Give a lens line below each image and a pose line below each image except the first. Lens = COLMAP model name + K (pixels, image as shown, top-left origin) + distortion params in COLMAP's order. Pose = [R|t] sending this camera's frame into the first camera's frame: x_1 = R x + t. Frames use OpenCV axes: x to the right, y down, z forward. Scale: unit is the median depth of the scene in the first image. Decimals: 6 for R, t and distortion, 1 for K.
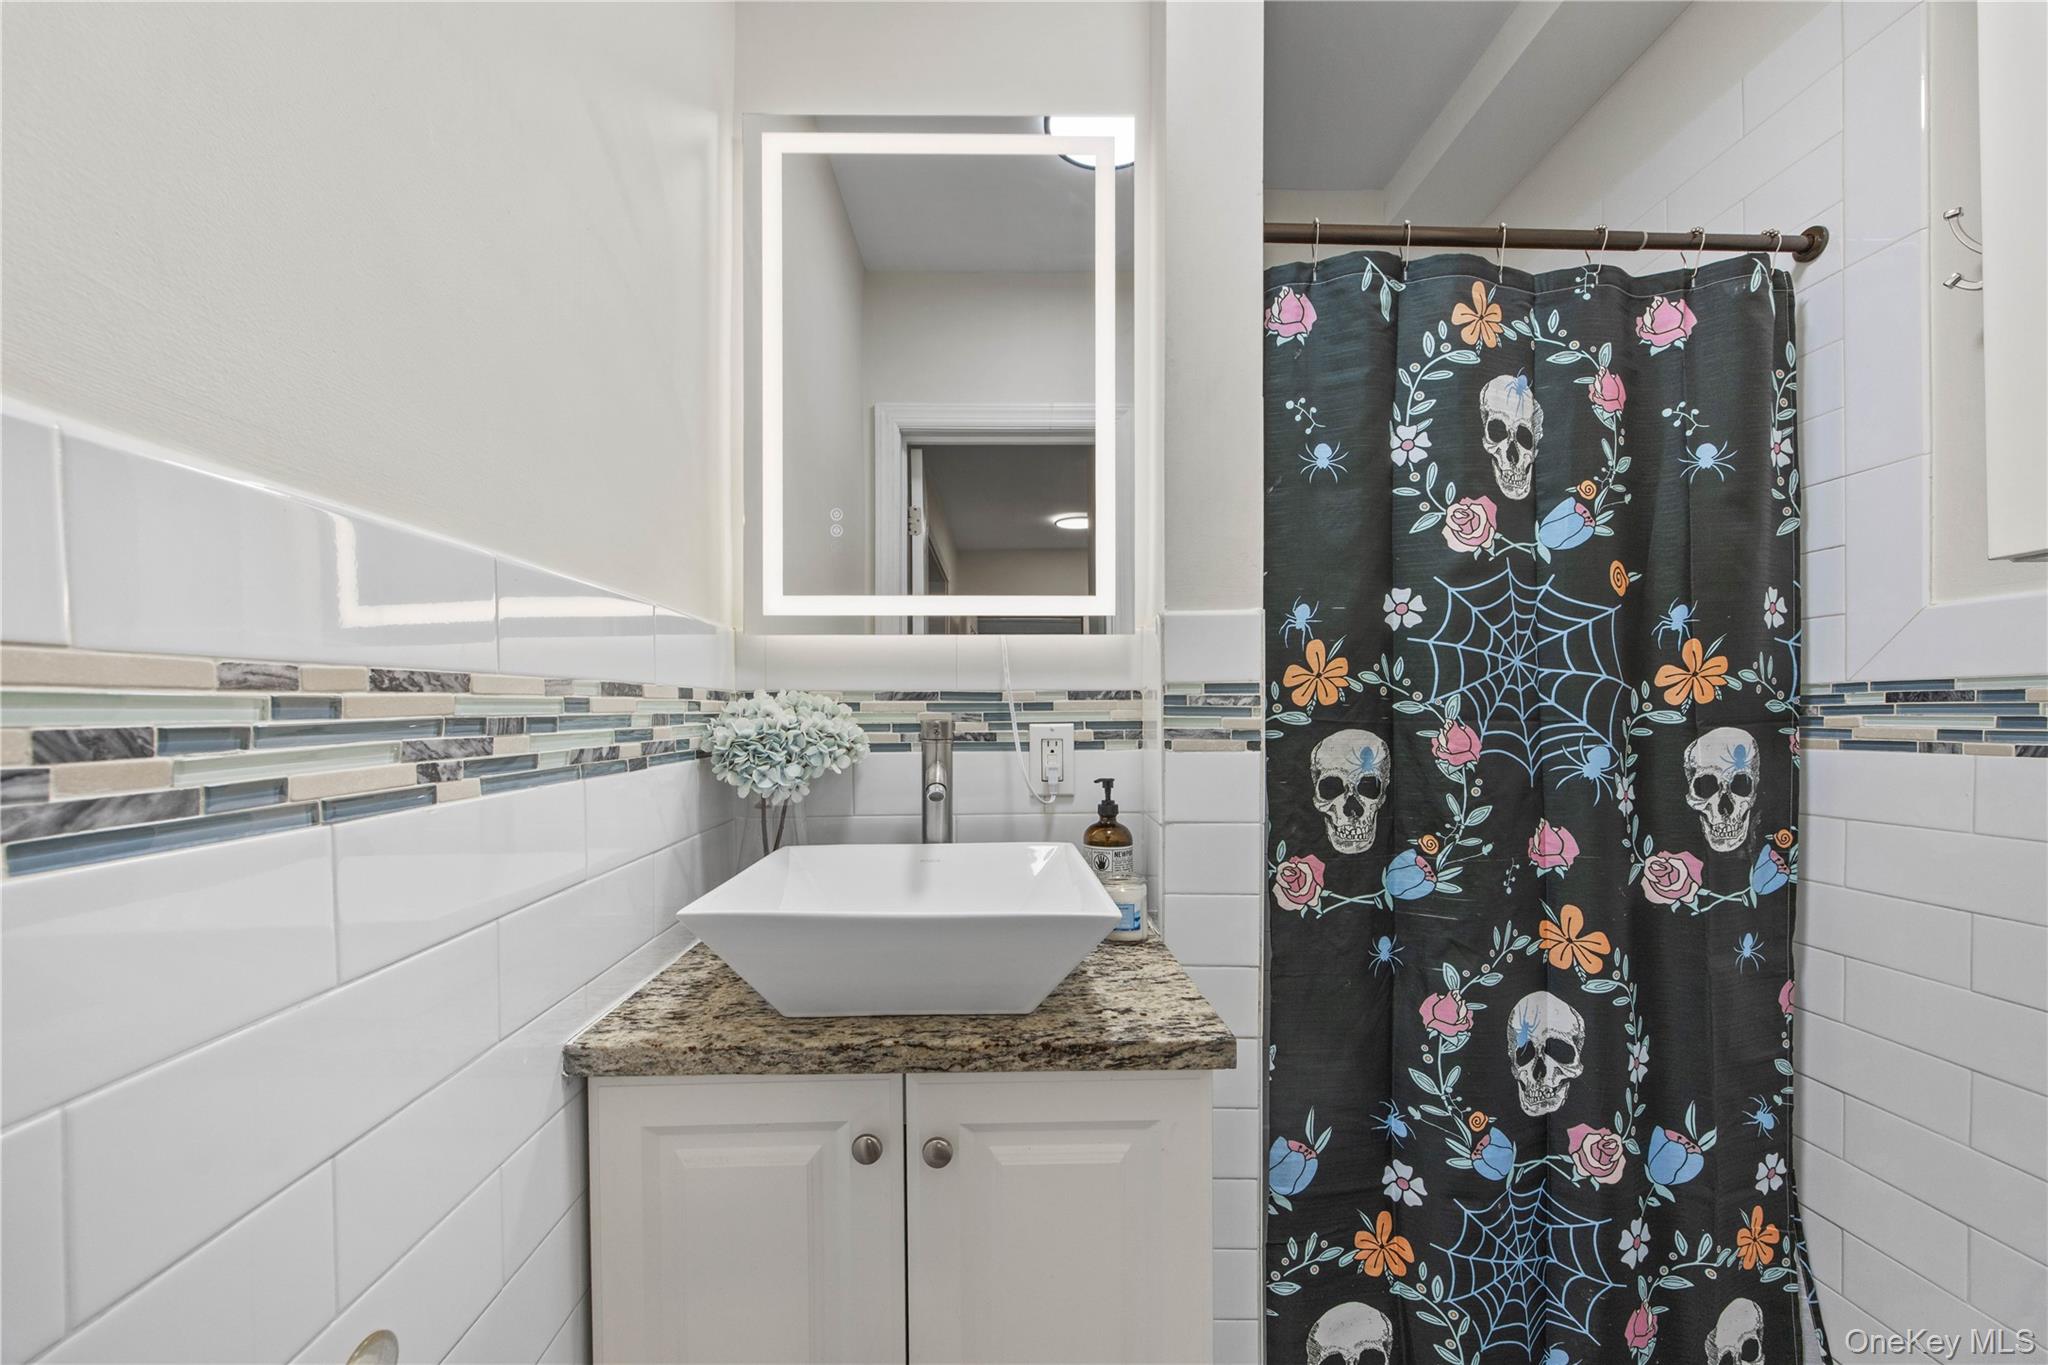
lens RADIAL K [[794.5, 0, 1020.2], [0, 794.5, 721.5], [0, 0, 1]] dist [-0.004388, 0.000434]
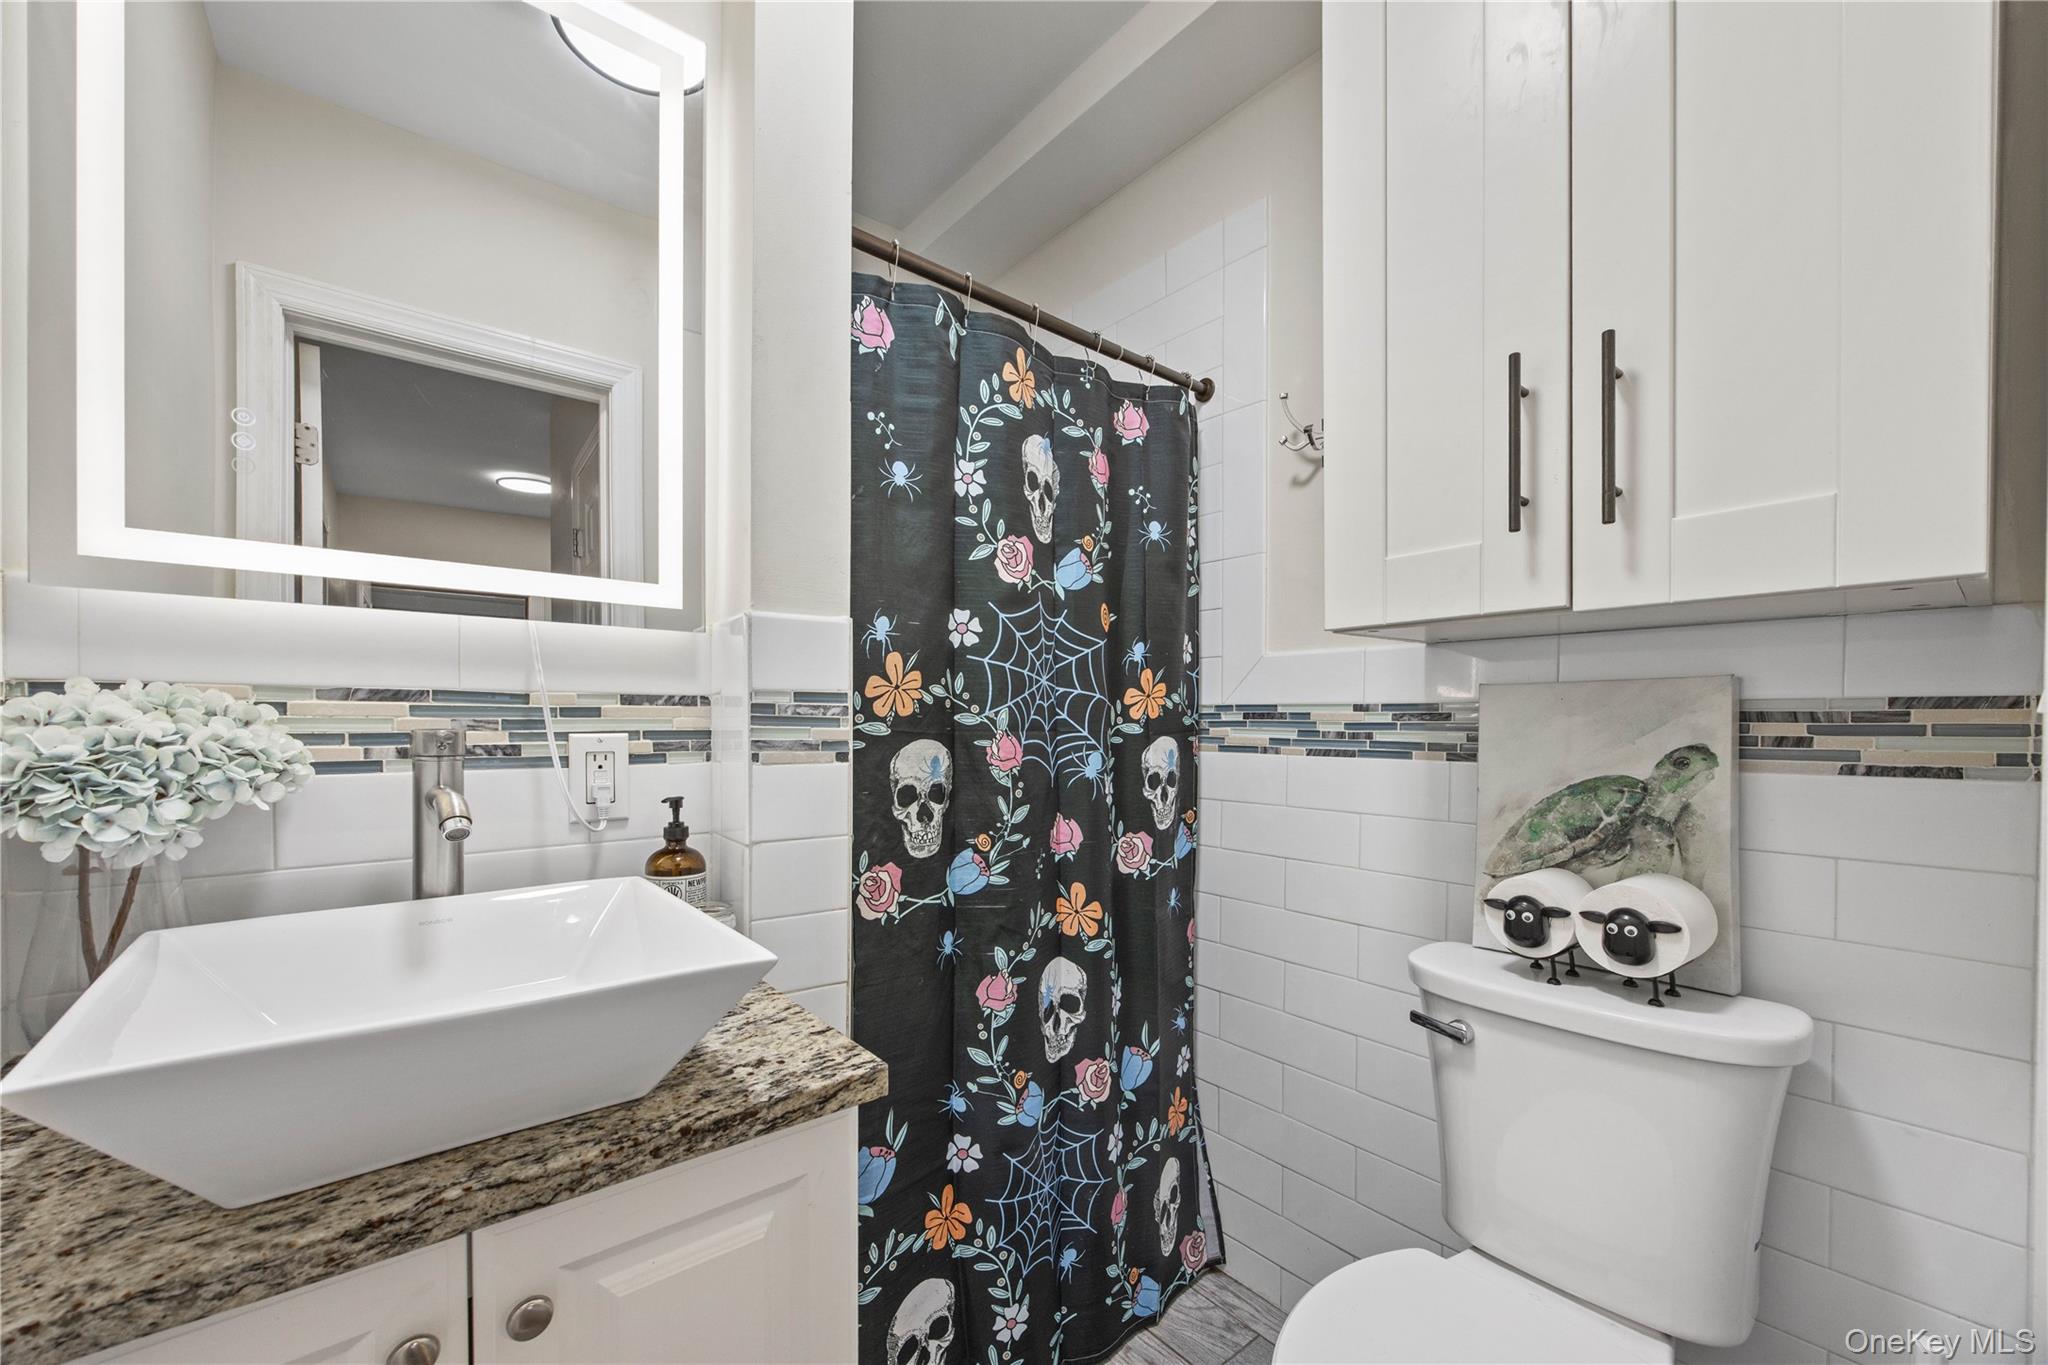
lens RADIAL K [[794.5, 0, 1021.1], [0, 794.5, 728.8], [0, 0, 1]] dist [-0.004388, 0.000434]
pose [[0.793834, 0.003705, 0.608123, -0.119721], [-0.008241, 0.999955, 0.004666, -0.009966], [-0.608079, -0.008716, 0.793829, 0.084888]]
